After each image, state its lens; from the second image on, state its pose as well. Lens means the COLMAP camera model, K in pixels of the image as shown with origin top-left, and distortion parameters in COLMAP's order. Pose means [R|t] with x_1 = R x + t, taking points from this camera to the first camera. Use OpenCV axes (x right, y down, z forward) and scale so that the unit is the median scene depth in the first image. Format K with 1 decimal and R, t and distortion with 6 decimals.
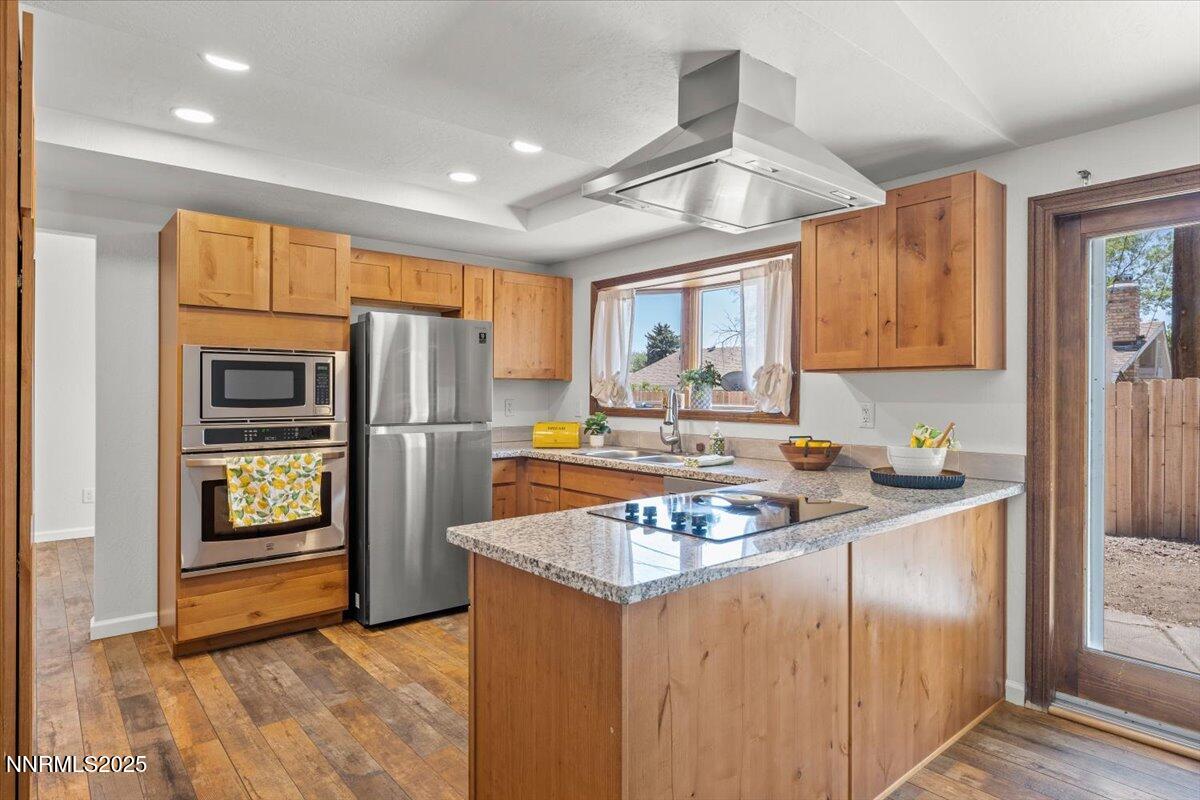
lens RADIAL K [[666.3, 0, 595.8], [0, 666.3, 393.1], [0, 0, 1]] dist [-0.000698, -0.003530]
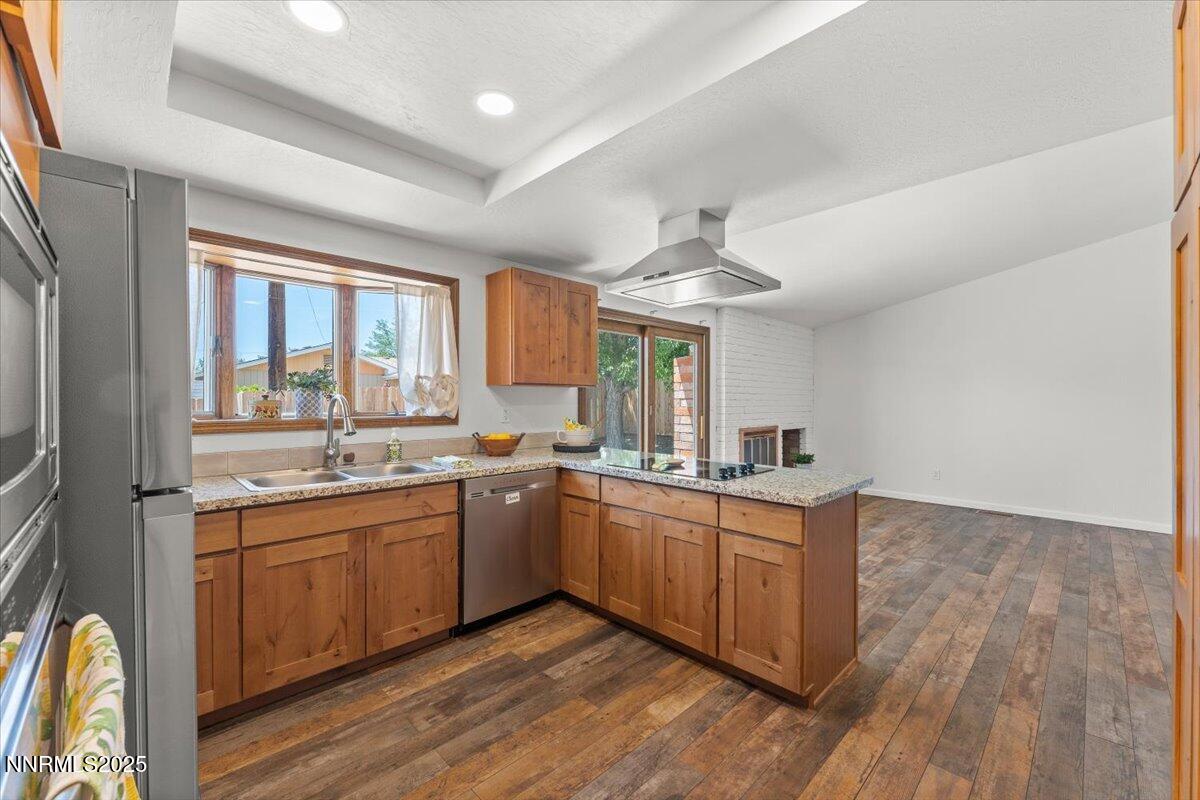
lens RADIAL K [[489.0, 0, 605.4], [0, 489.0, 400.1], [0, 0, 1]] dist [0.001748, -0.000731]
pose [[-0.087727, -0.002080, 0.996142, -0.696780], [-0.000046, 0.999998, 0.002084, -0.000872], [-0.996145, 0.000137, -0.087727, 0.878910]]
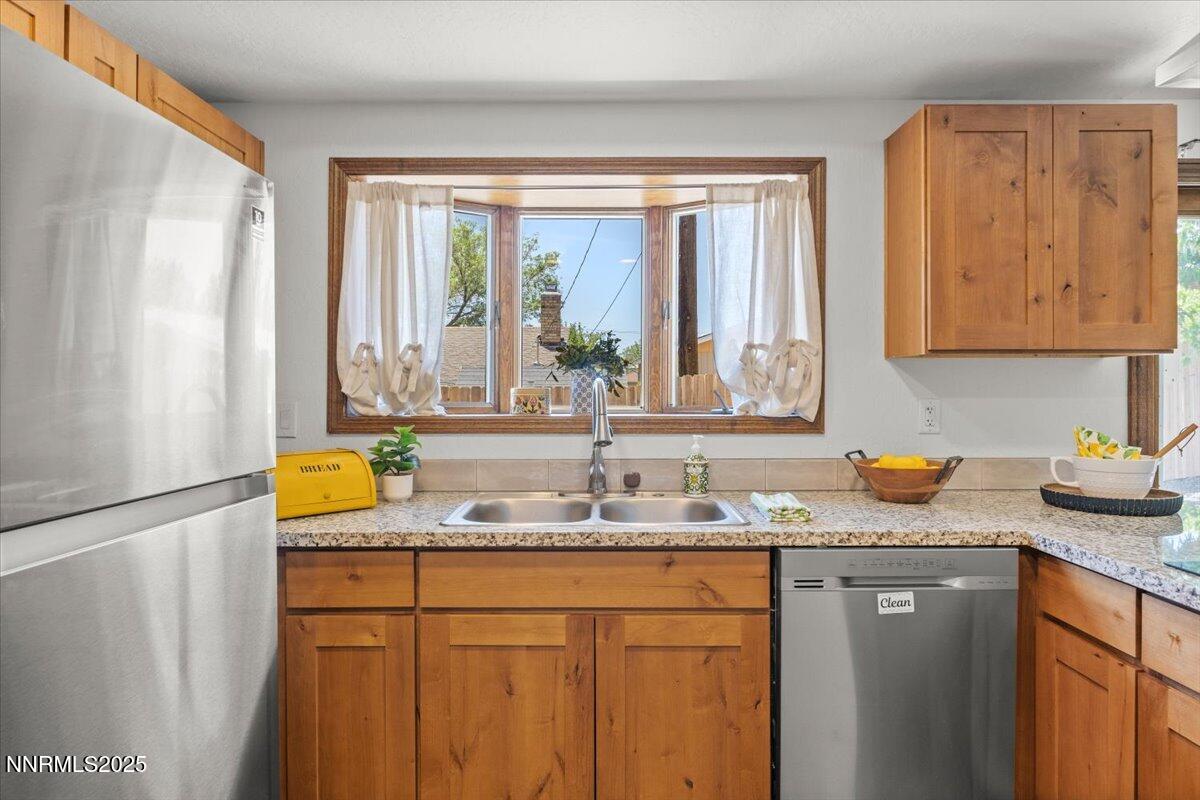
lens RADIAL K [[705.9, 0, 600.5], [0, 705.9, 387.8], [0, 0, 1]] dist [-0.002711, 0.000835]
pose [[0.643262, -0.001626, 0.765644, -0.410473], [0.002506, 0.999997, 0.000018, 0.001355], [-0.765642, 0.001907, 0.643264, 0.785455]]
